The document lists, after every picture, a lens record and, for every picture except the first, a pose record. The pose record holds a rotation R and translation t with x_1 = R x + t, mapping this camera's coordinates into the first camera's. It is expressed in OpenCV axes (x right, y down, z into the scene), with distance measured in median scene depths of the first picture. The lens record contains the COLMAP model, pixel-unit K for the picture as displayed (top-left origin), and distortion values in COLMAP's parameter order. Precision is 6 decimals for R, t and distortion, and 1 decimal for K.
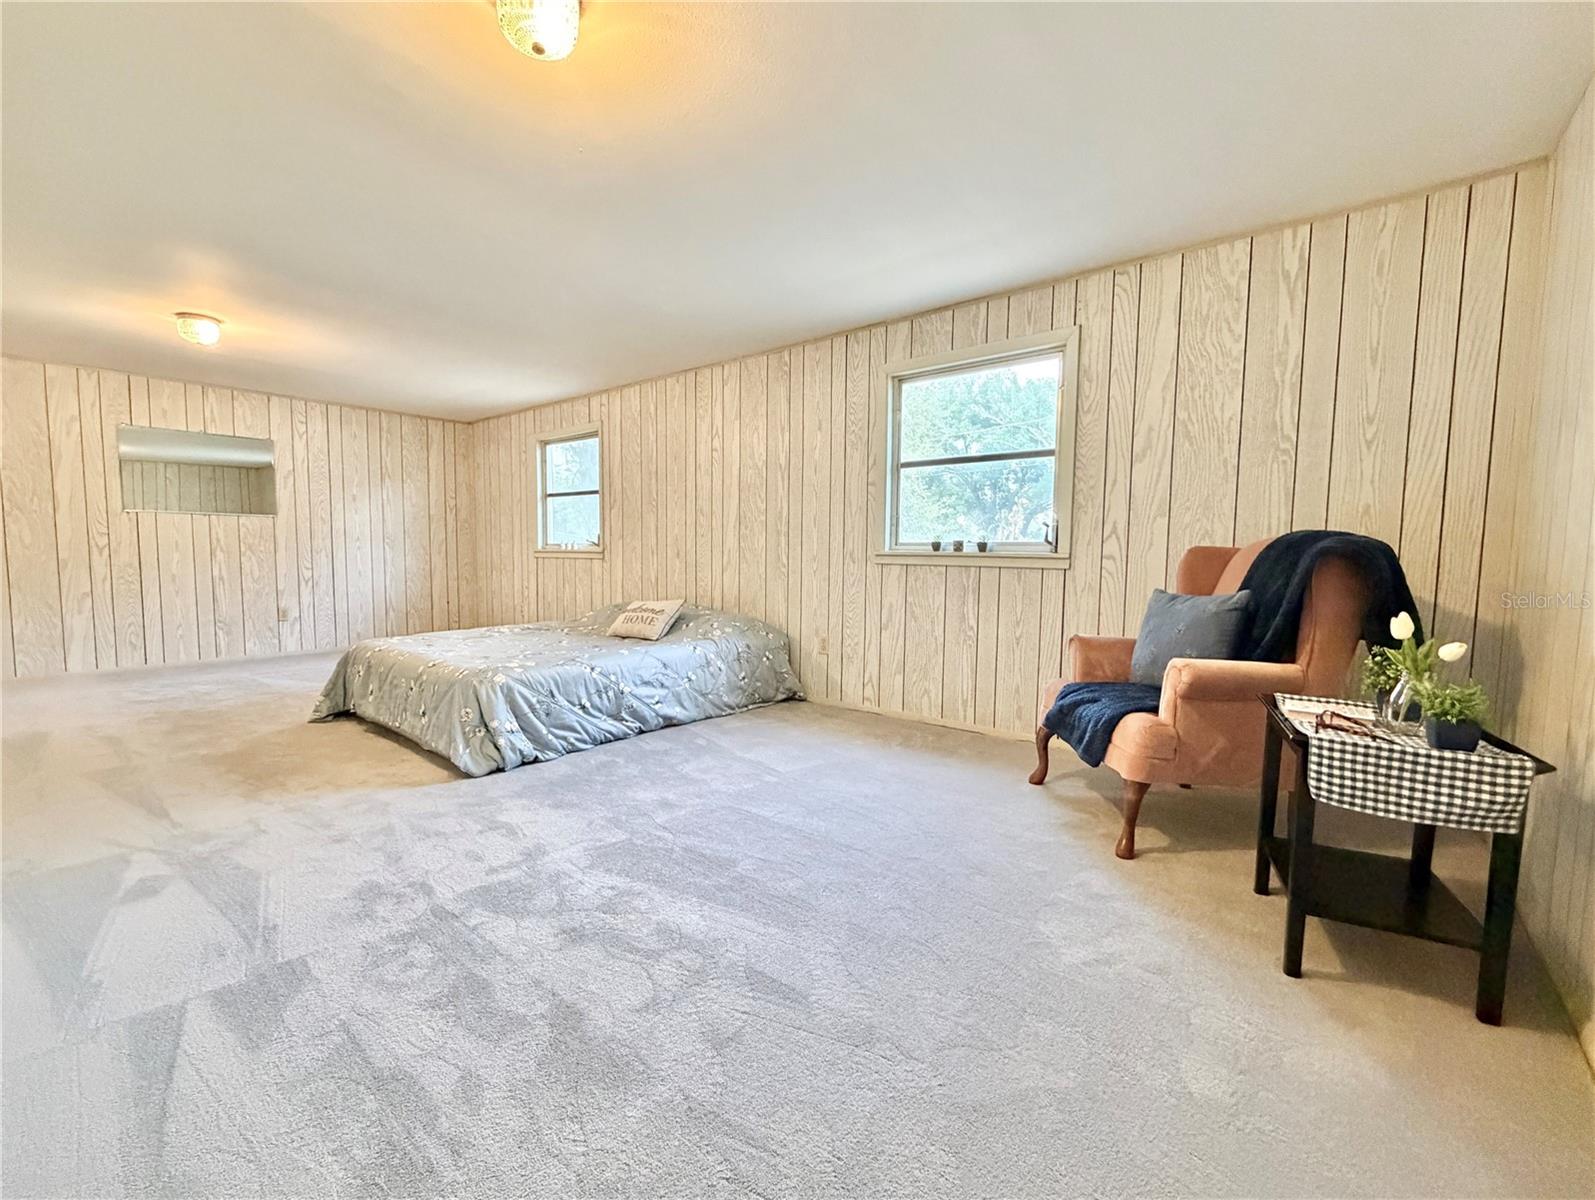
lens RADIAL K [[695.8, 0, 787.9], [0, 695.8, 603.6], [0, 0, 1]] dist [-0.001775, 0.000670]
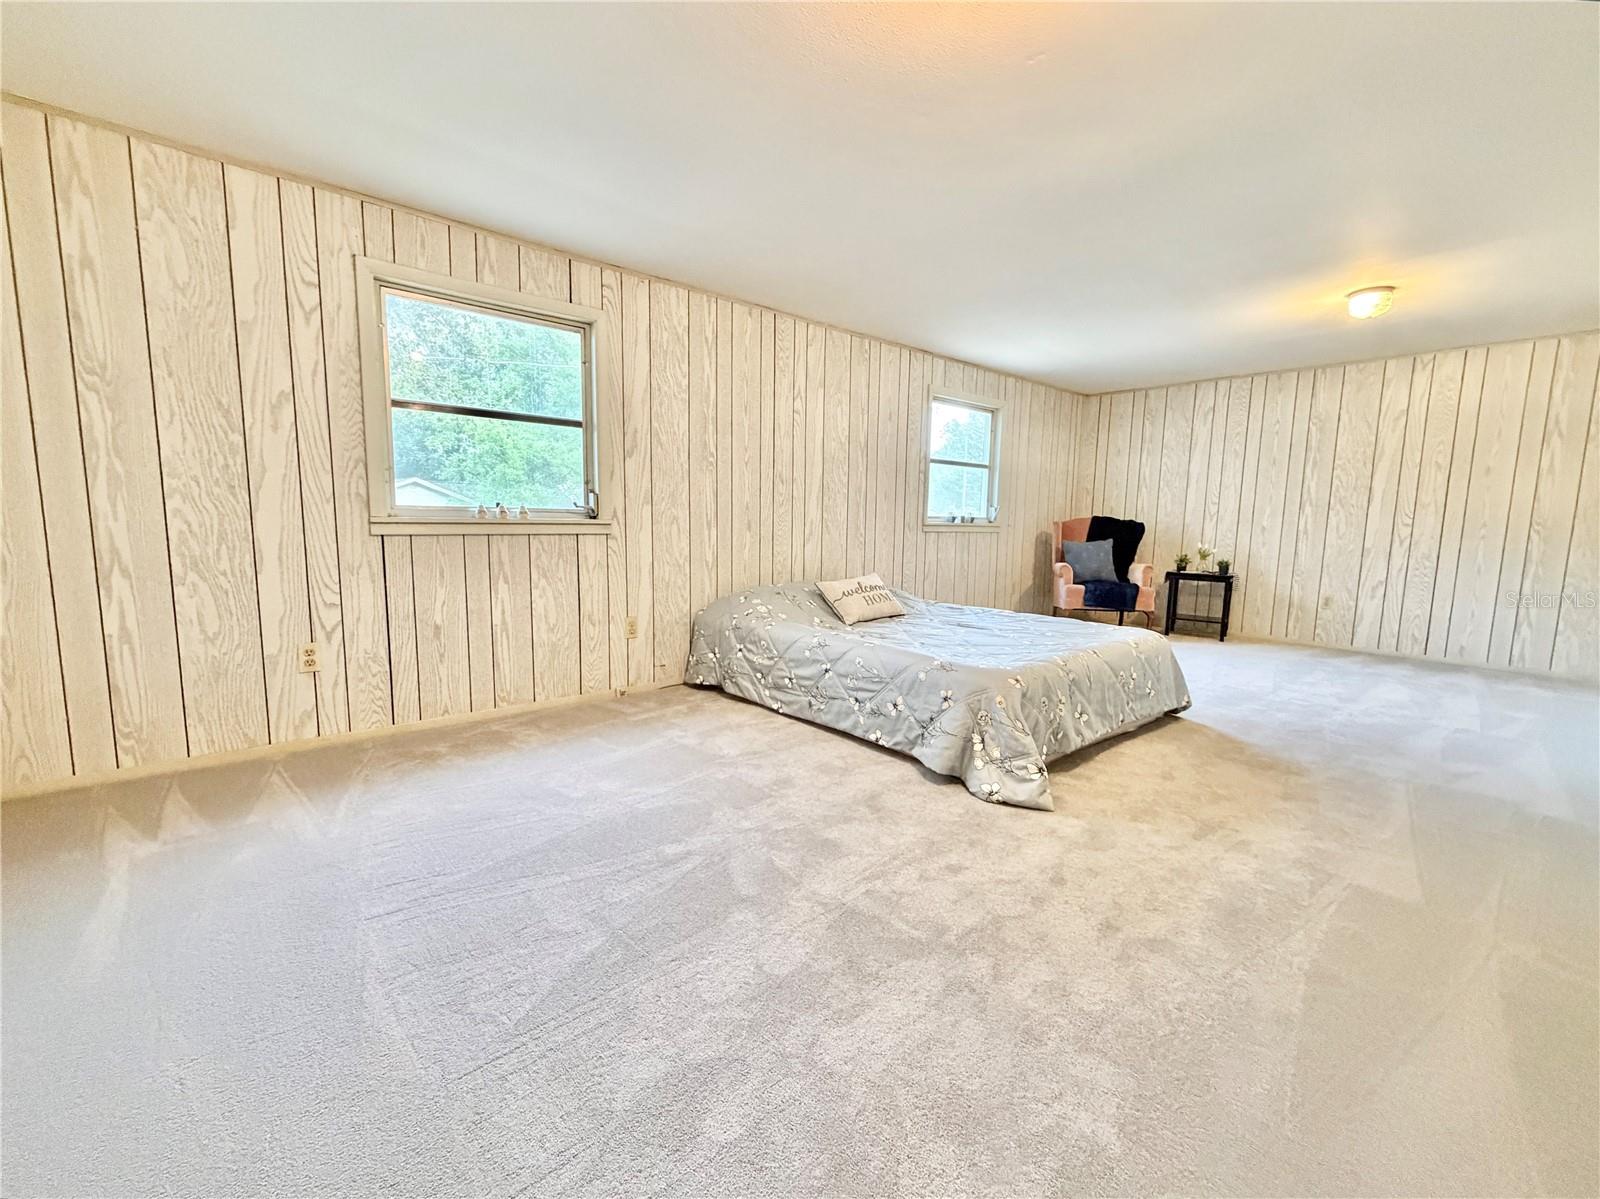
lens RADIAL K [[641.8, 0, 798.0], [0, 641.8, 594.7], [0, 0, 1]] dist [-0.003024, 0.000493]
pose [[0.170853, -0.118672, 0.978124, -0.996757], [0.064422, 0.991941, 0.109096, -0.076075], [-0.983188, 0.044374, 0.177121, 0.888908]]
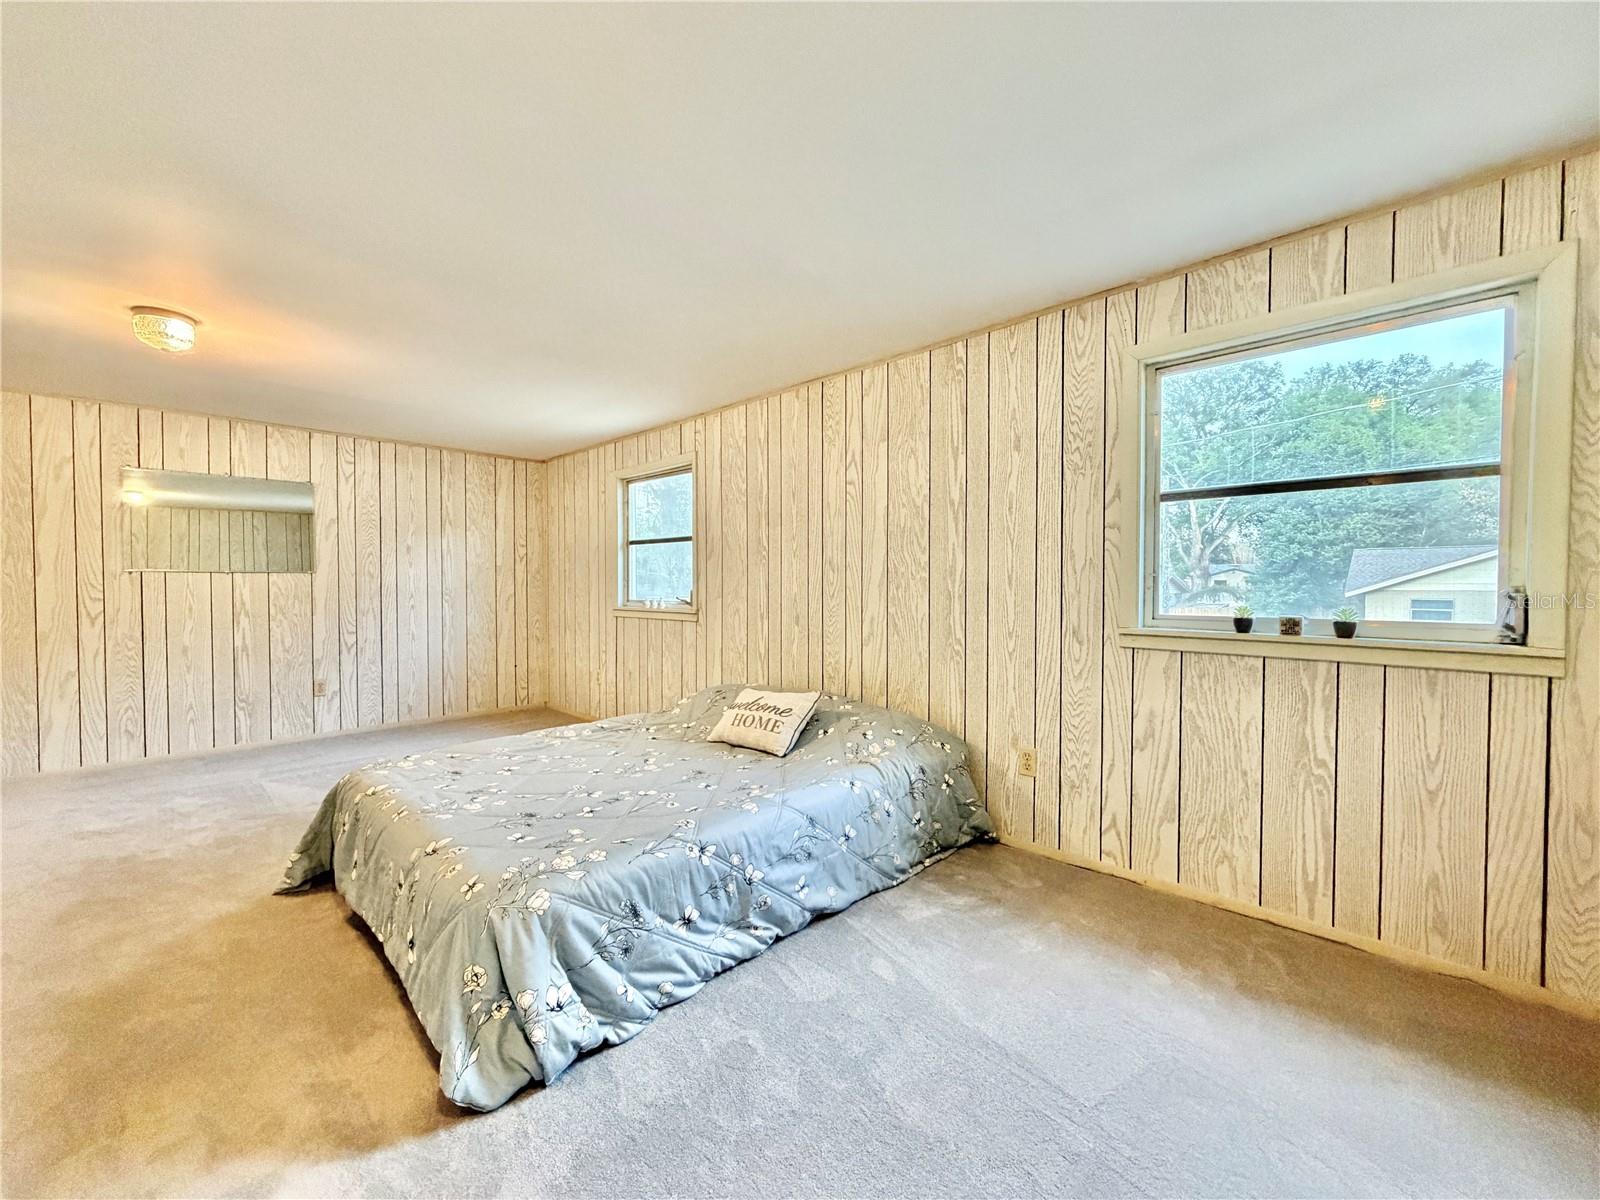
lens RADIAL K [[641.8, 0, 807.5], [0, 641.8, 594.2], [0, 0, 1]] dist [-0.003024, 0.000493]
pose [[0.998136, -0.008864, -0.060384, -0.114078], [0.005373, 0.998317, -0.057738, -0.063987], [0.060794, 0.057306, 0.996504, 0.328668]]
